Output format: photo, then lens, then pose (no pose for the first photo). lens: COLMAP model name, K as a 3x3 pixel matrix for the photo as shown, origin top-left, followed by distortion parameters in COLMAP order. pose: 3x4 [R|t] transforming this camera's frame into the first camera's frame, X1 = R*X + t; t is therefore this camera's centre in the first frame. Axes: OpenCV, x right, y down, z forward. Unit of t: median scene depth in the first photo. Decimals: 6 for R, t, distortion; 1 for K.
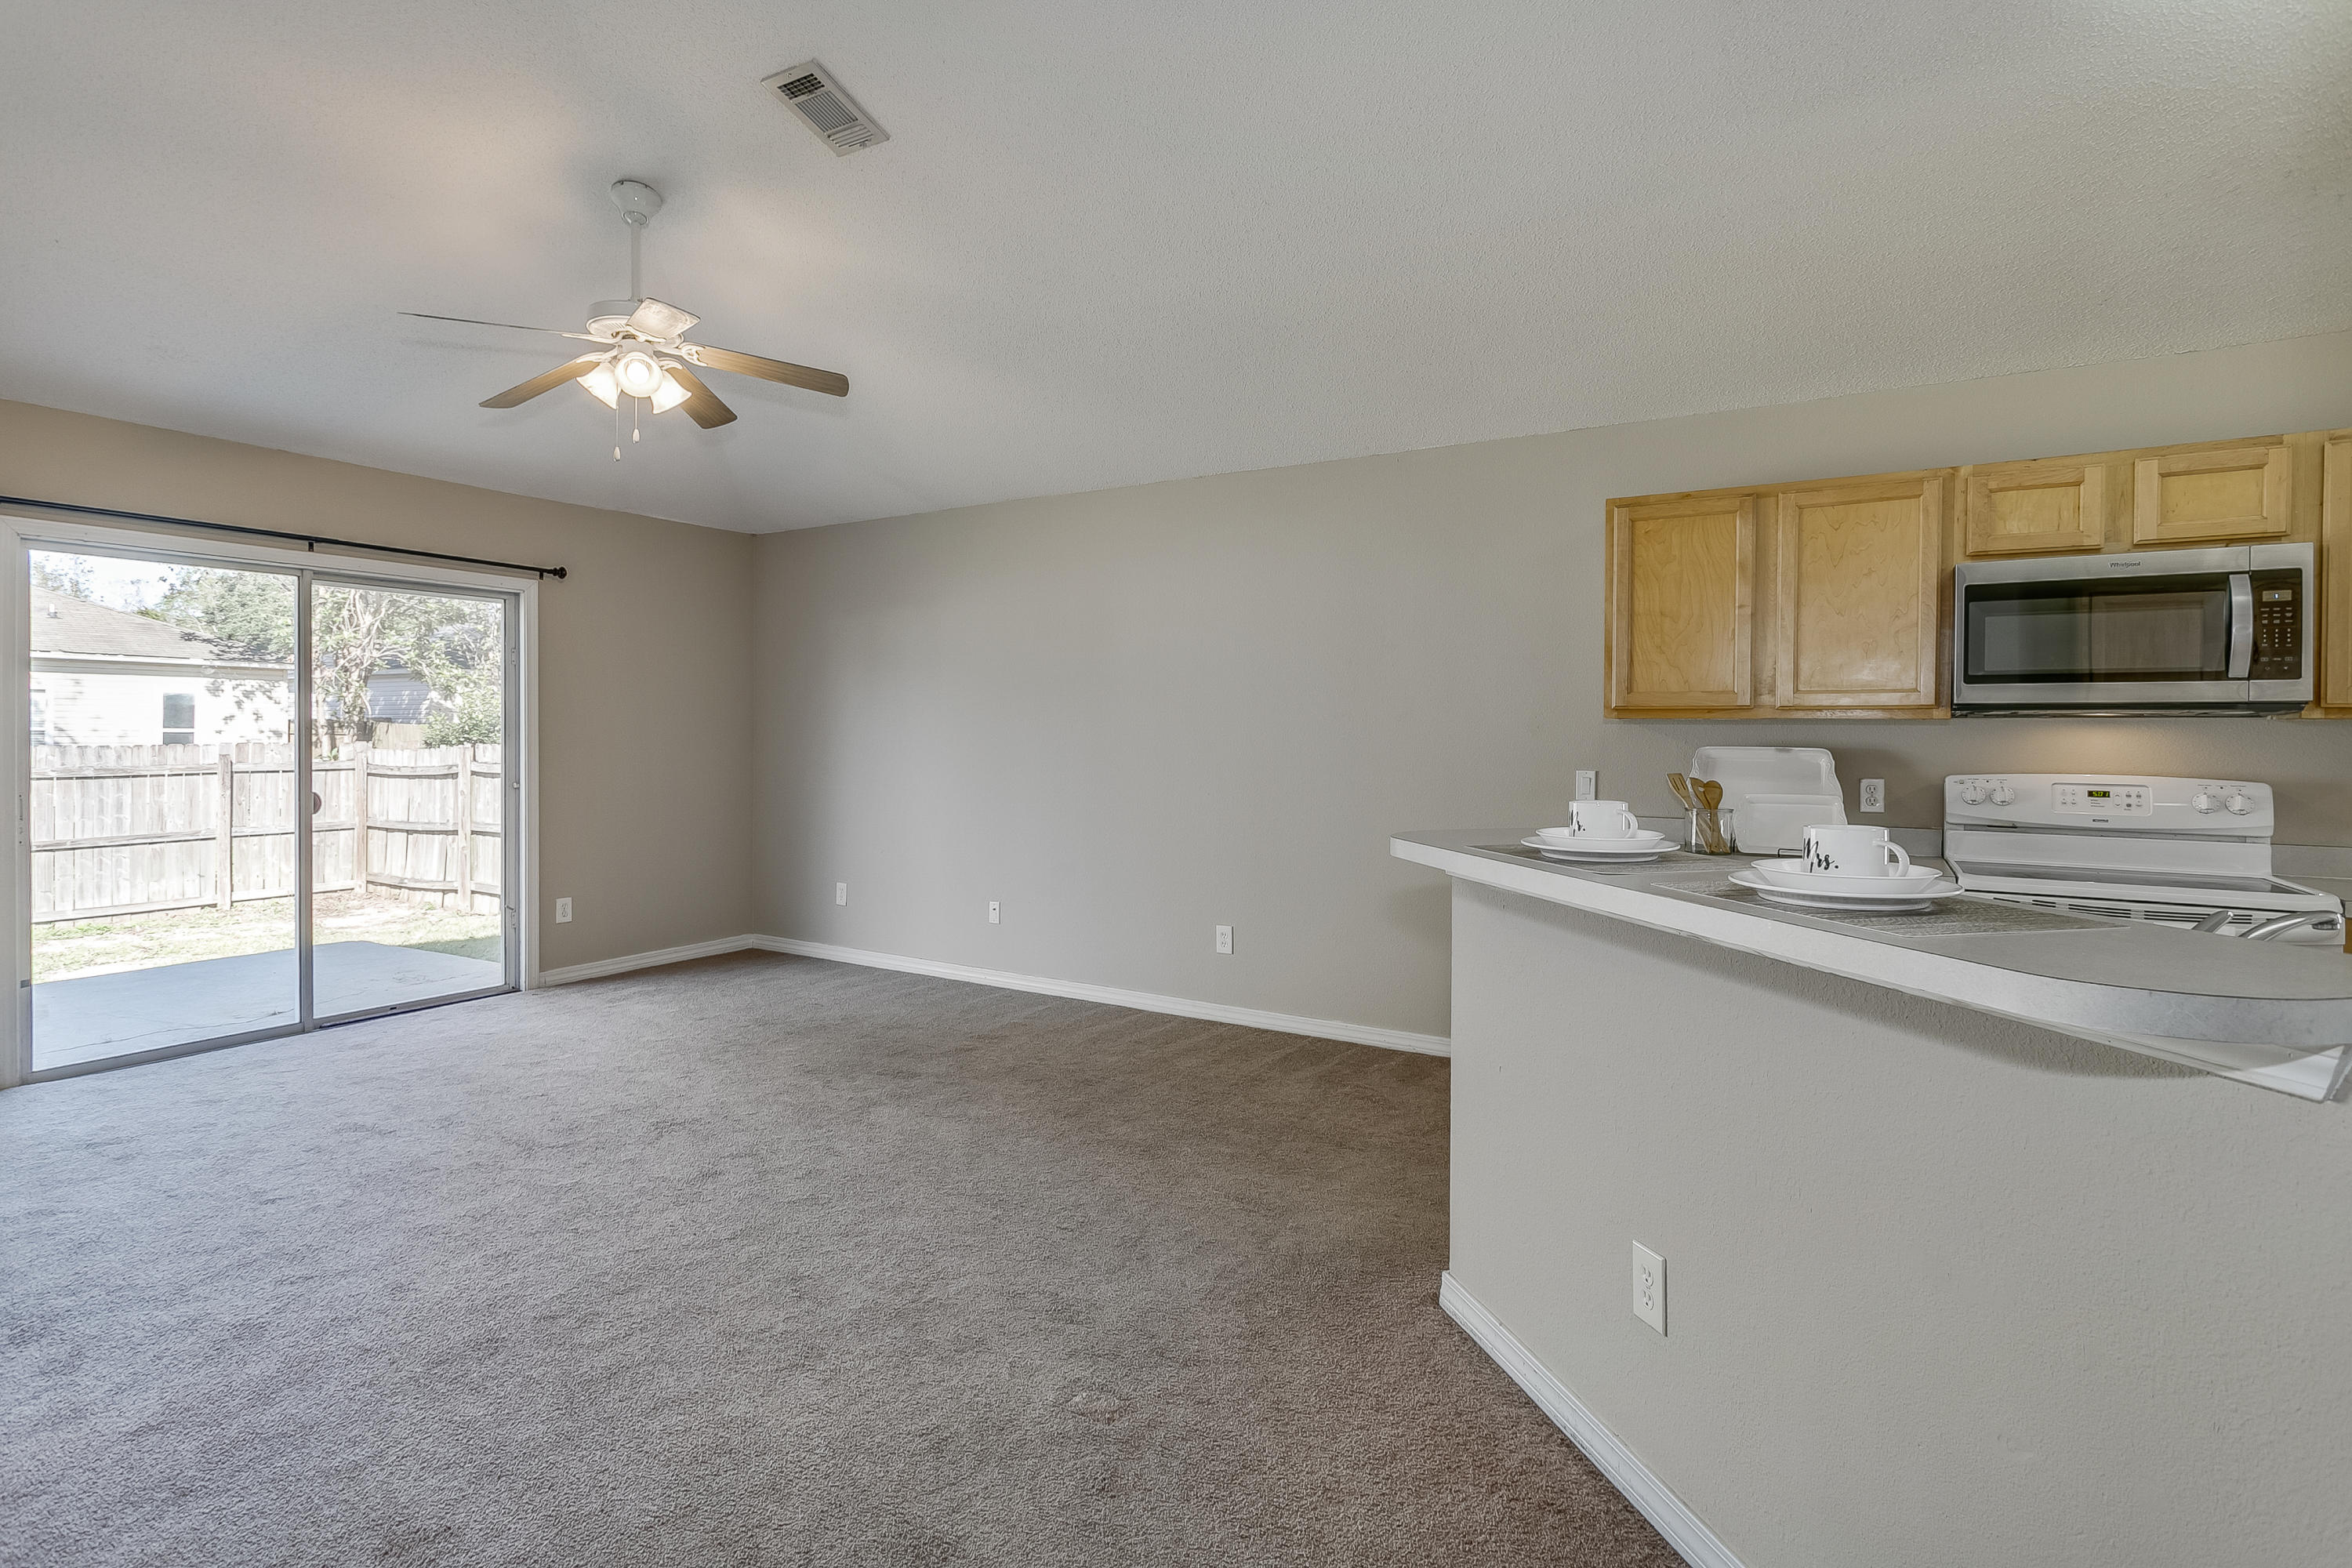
lens RADIAL K [[1146.5, 0, 1167.9], [0, 1146.5, 739.7], [0, 0, 1]] dist [0.001762, 0.000509]
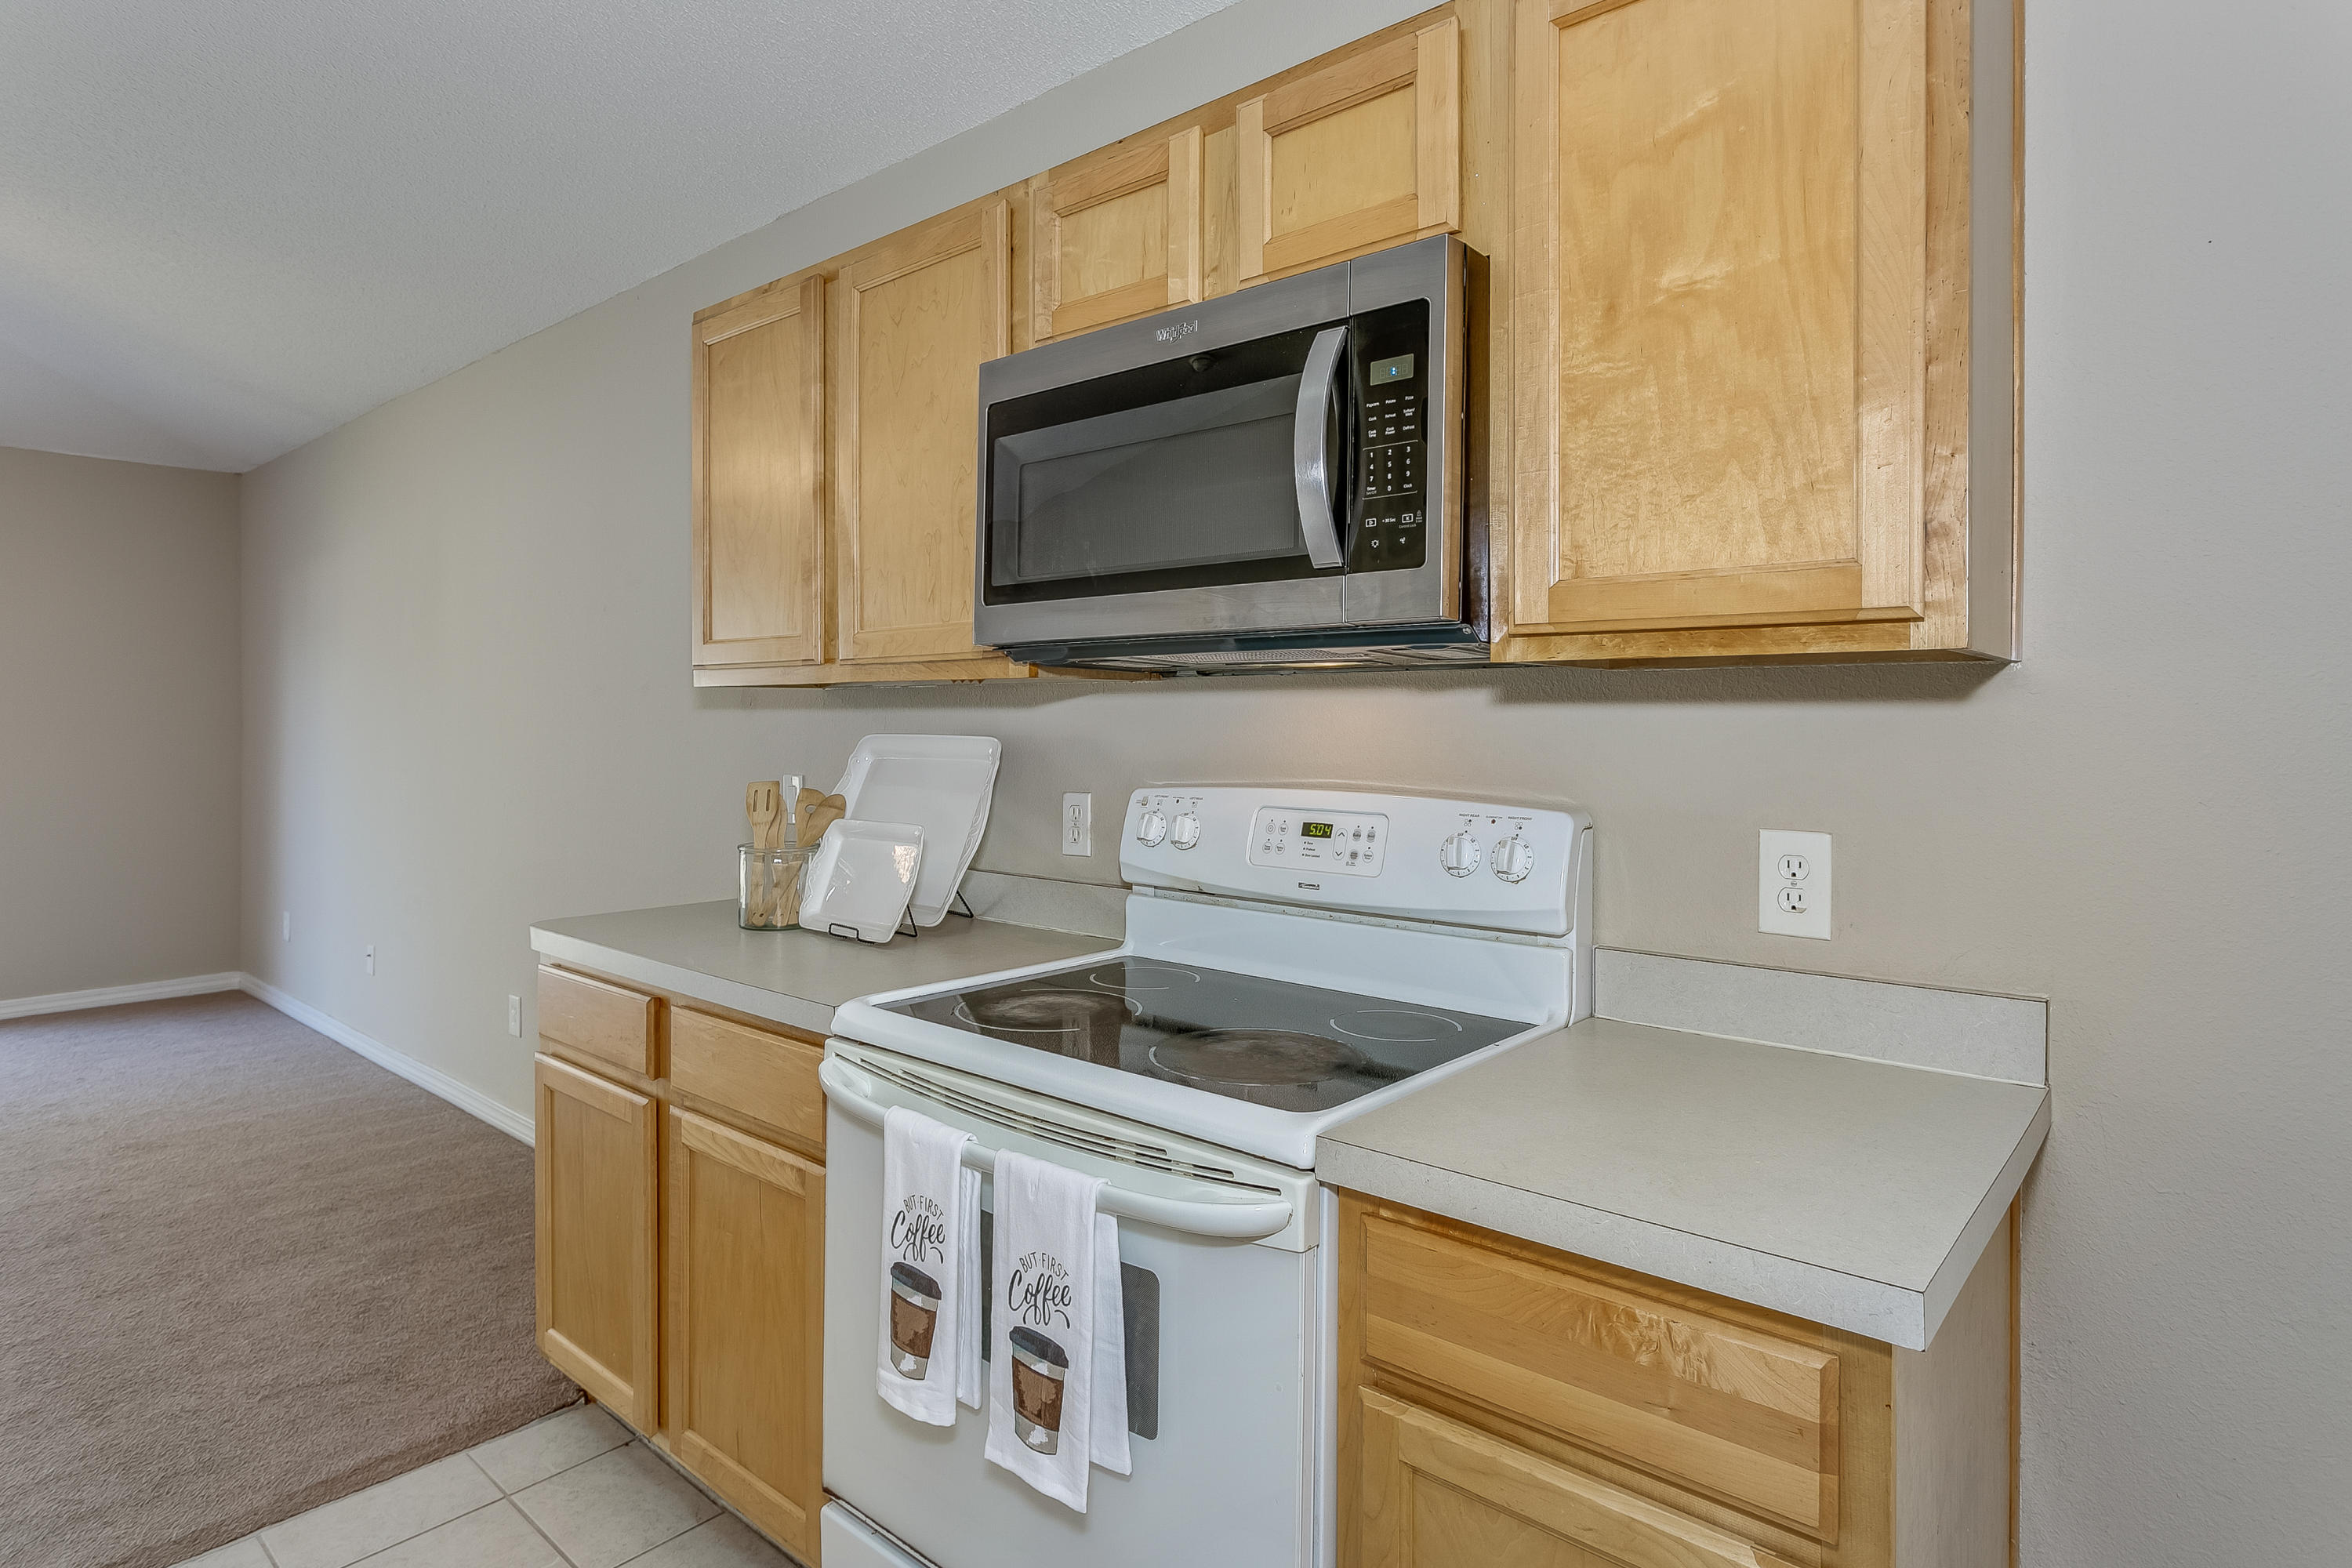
lens RADIAL K [[1247.8, 0, 1181.6], [0, 1247.8, 725.1], [0, 0, 1]] dist [-0.007197, -0.000504]
pose [[0.988570, -0.002577, -0.150739, 0.830402], [0.001710, 0.999981, -0.005881, 0.005865], [0.150752, 0.005556, 0.988556, 0.467089]]
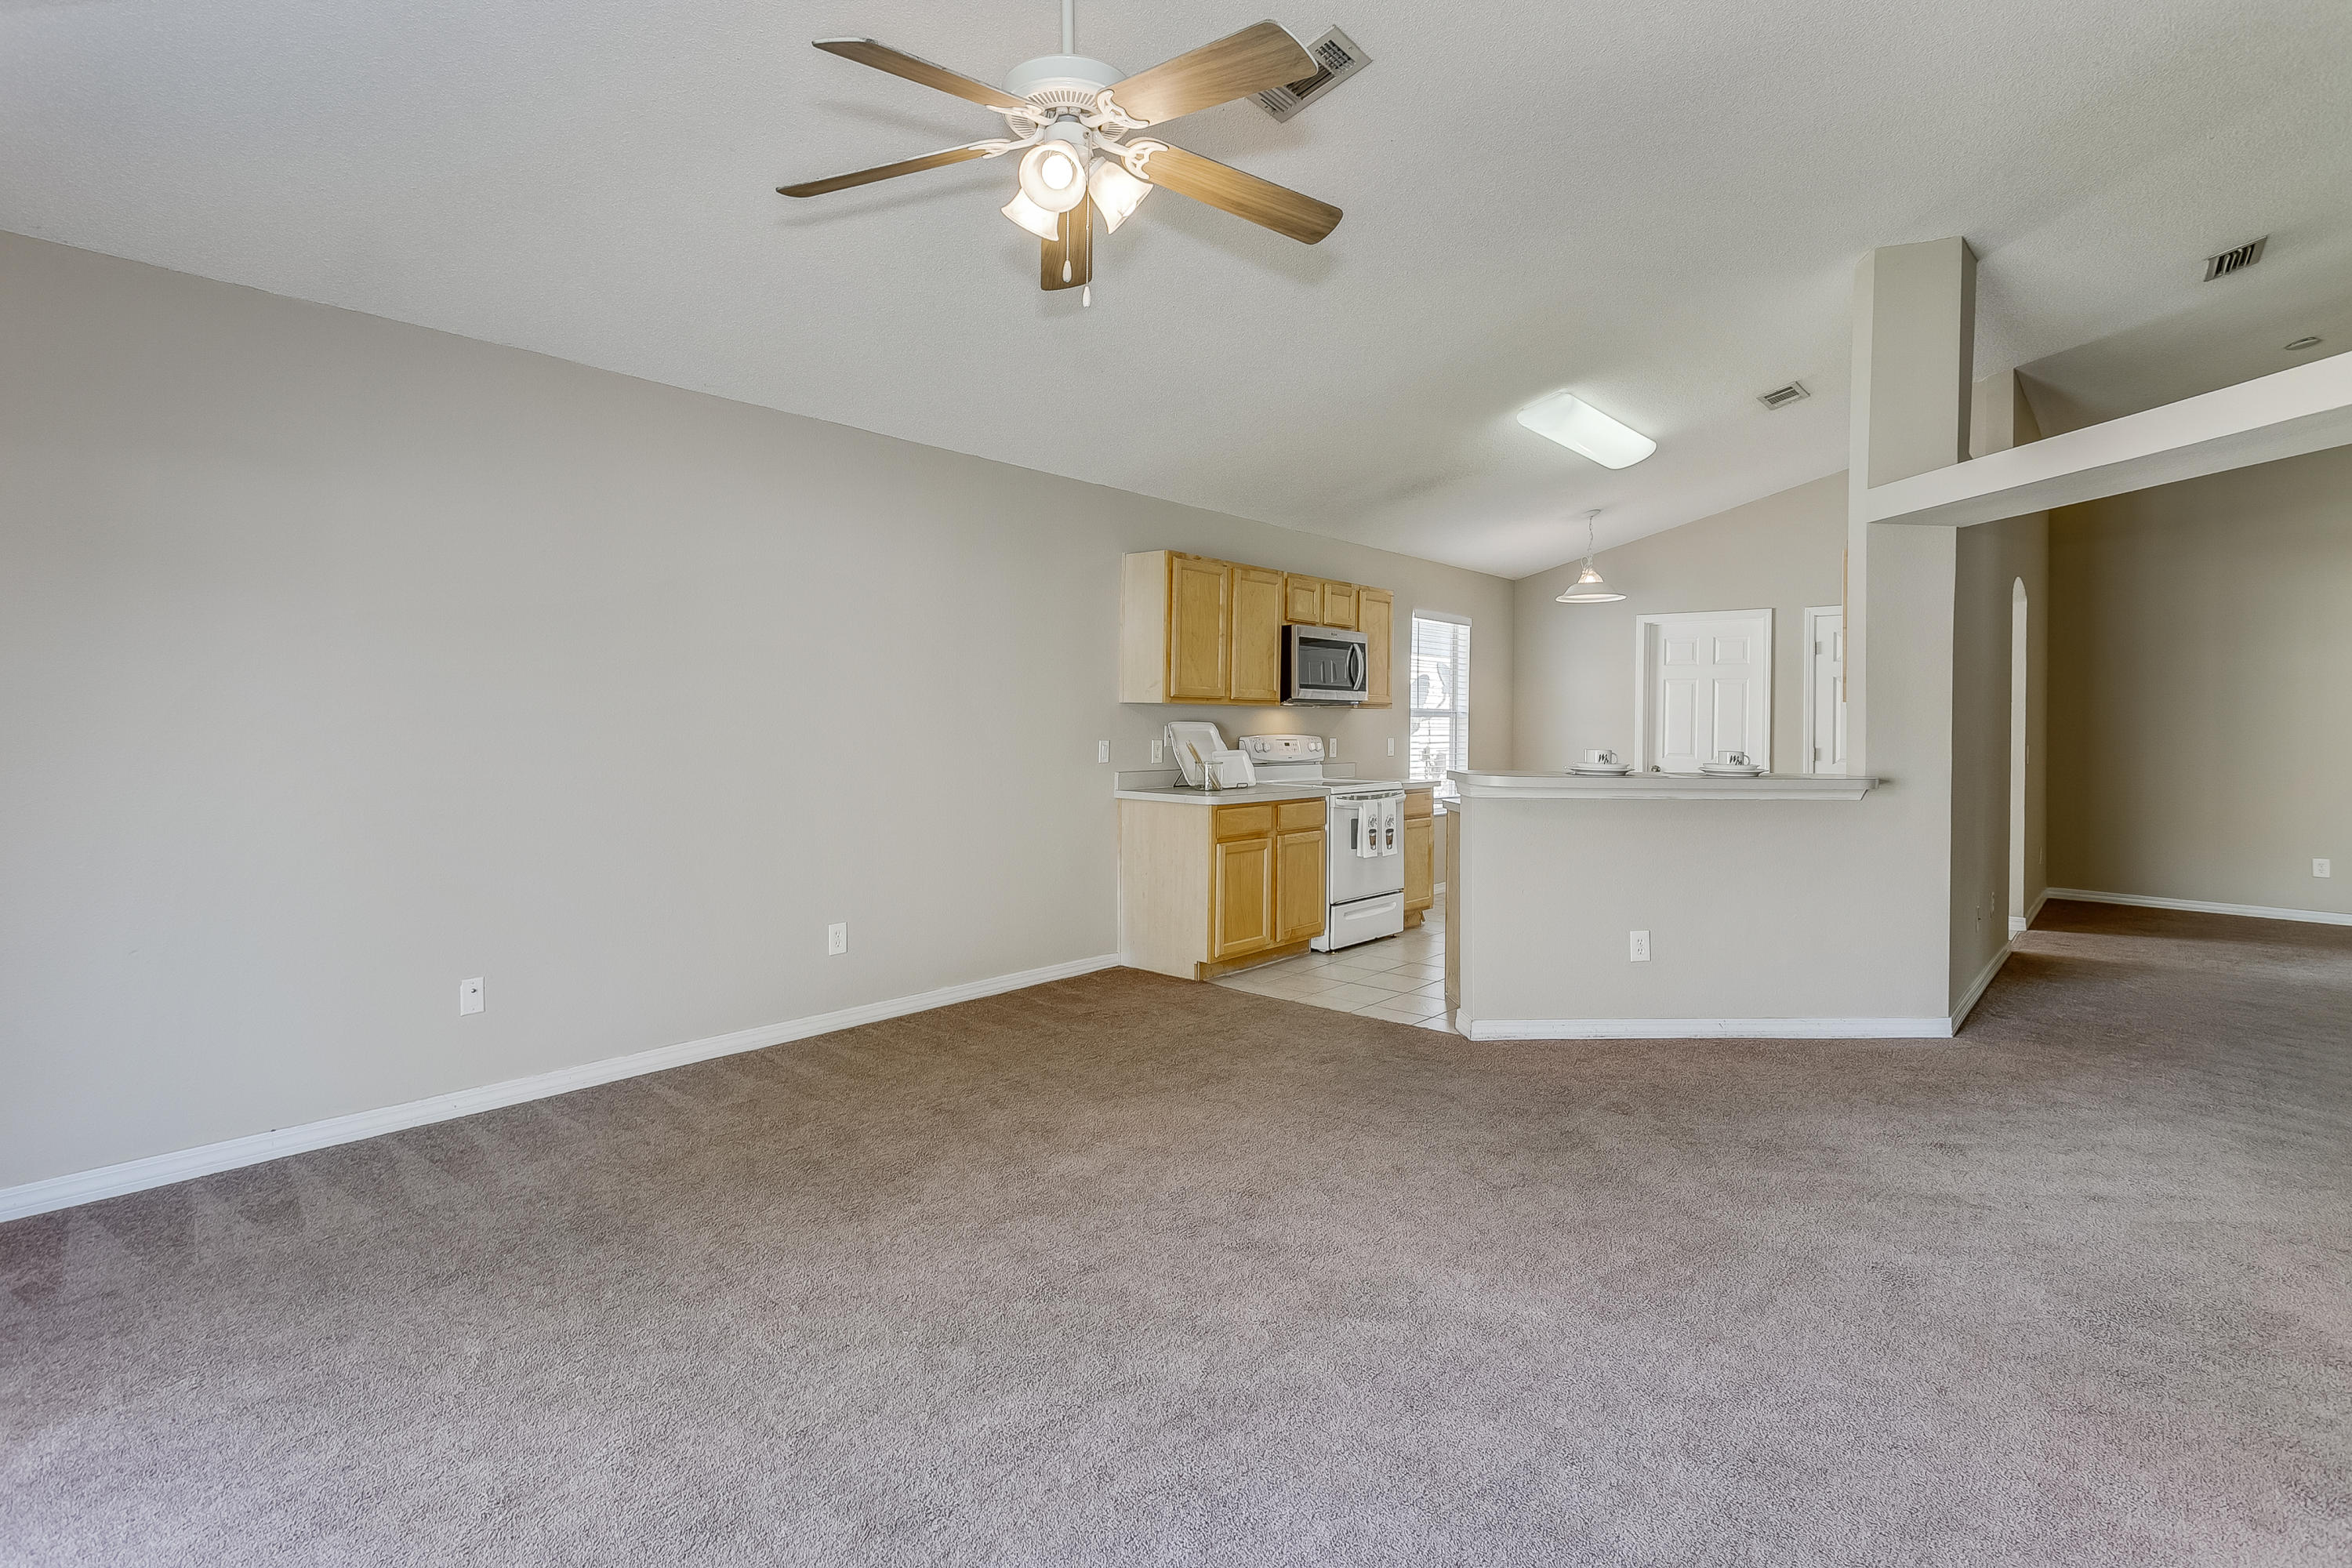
lens RADIAL K [[1146.5, 0, 1167.9], [0, 1146.5, 739.7], [0, 0, 1]] dist [0.001762, 0.000509]
pose [[0.160587, -0.020180, 0.986815, -1.183493], [0.002904, 0.999796, 0.019973, -0.000985], [-0.987017, -0.000341, 0.160613, 0.880461]]
